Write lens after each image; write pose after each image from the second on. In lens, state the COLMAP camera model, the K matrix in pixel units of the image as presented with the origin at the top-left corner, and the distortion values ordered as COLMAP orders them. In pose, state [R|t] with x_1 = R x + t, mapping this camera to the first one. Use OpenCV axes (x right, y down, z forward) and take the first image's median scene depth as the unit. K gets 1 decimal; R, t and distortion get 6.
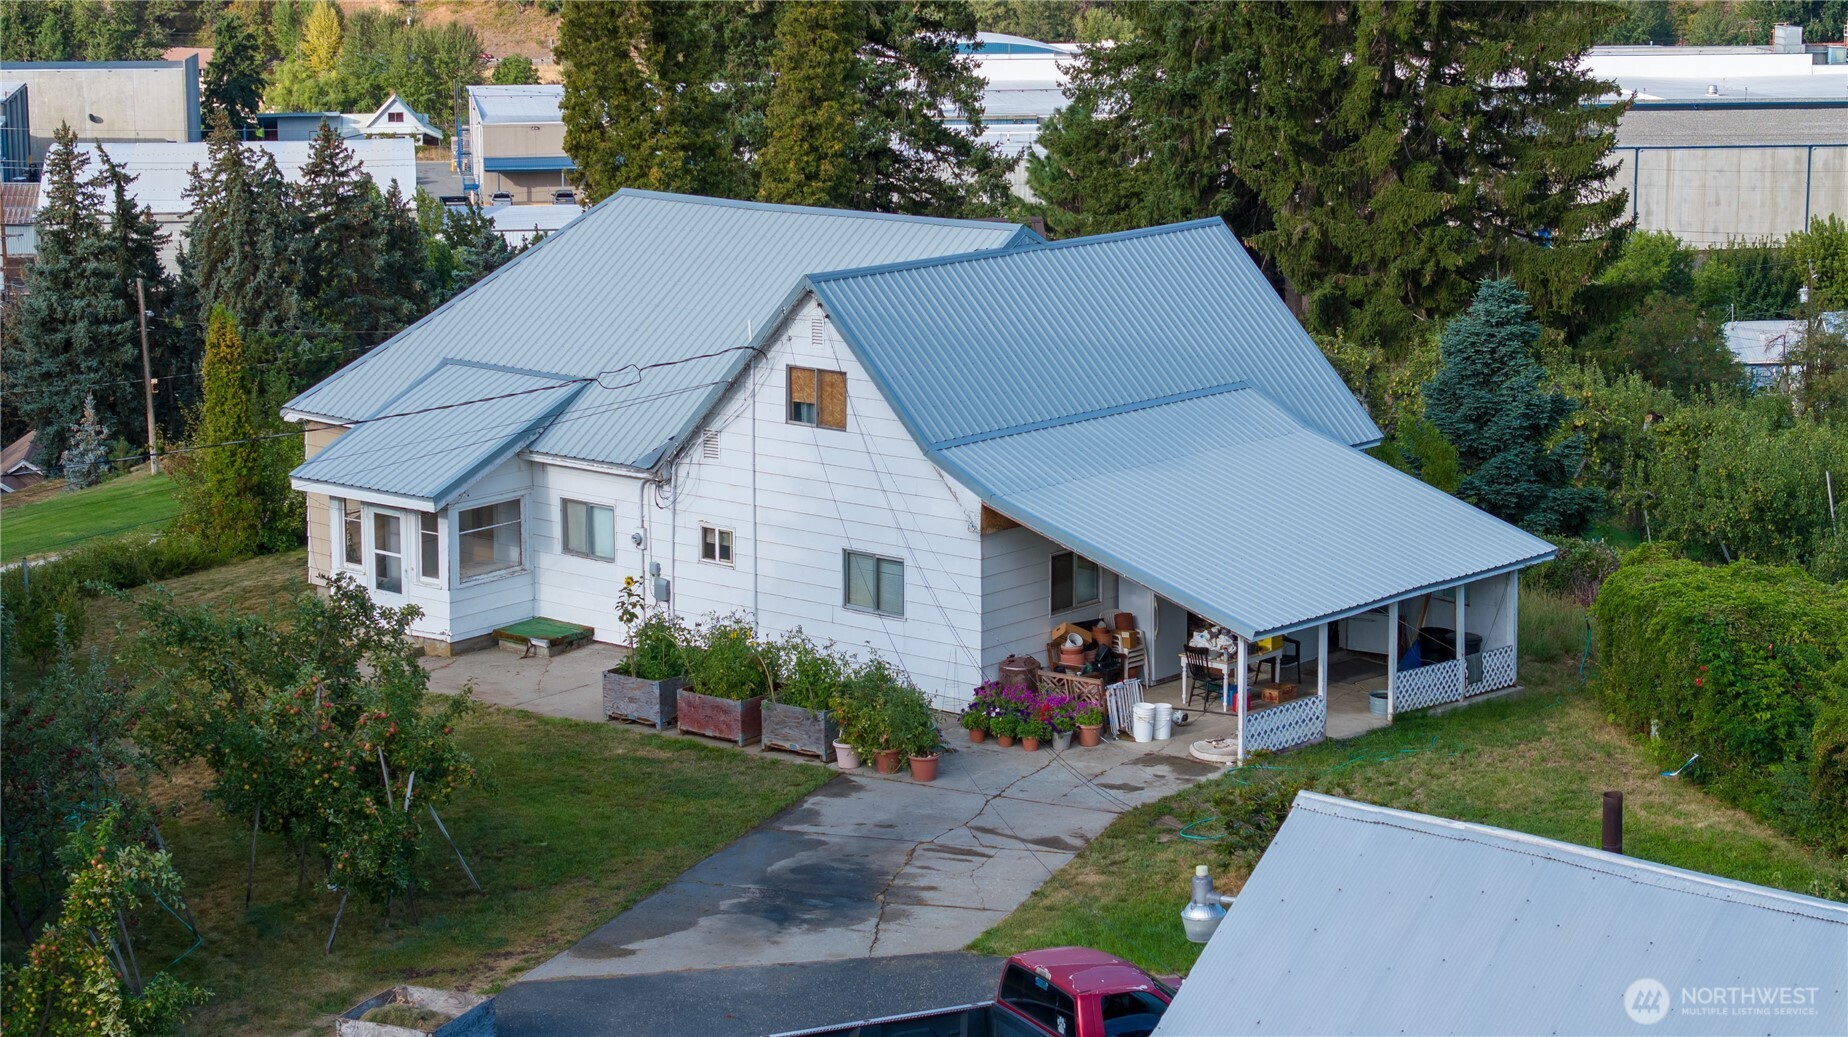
lens RADIAL K [[3691.1, 0, 924.0], [0, 3691.1, 518.5], [0, 0, 1]] dist [-0.080702, -0.047058]
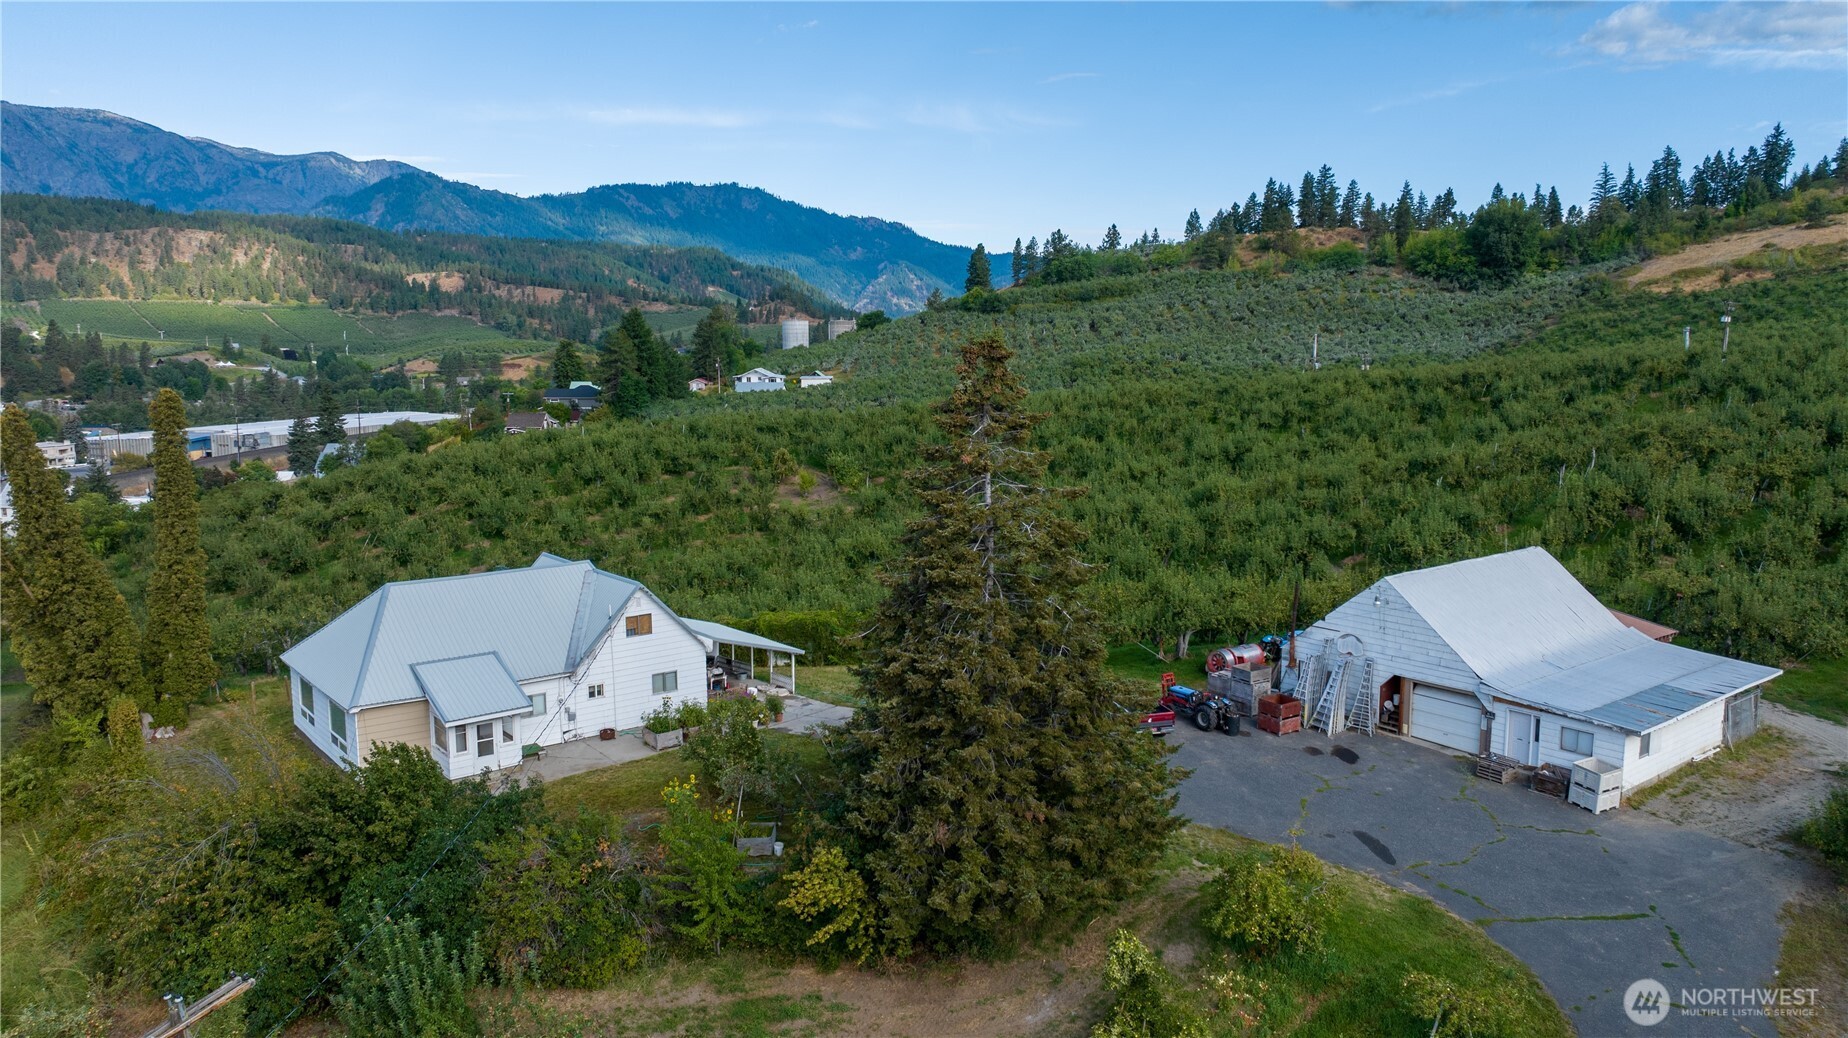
lens RADIAL K [[1303.5, 0, 924.0], [0, 1303.5, 519.0], [0, 0, 1]] dist [-0.115745, 0.109462]
pose [[0.176560, -0.132702, 0.975303, -0.955320], [0.183252, 0.977978, 0.099892, -0.172747], [-0.967081, 0.161089, 0.196990, 0.588385]]
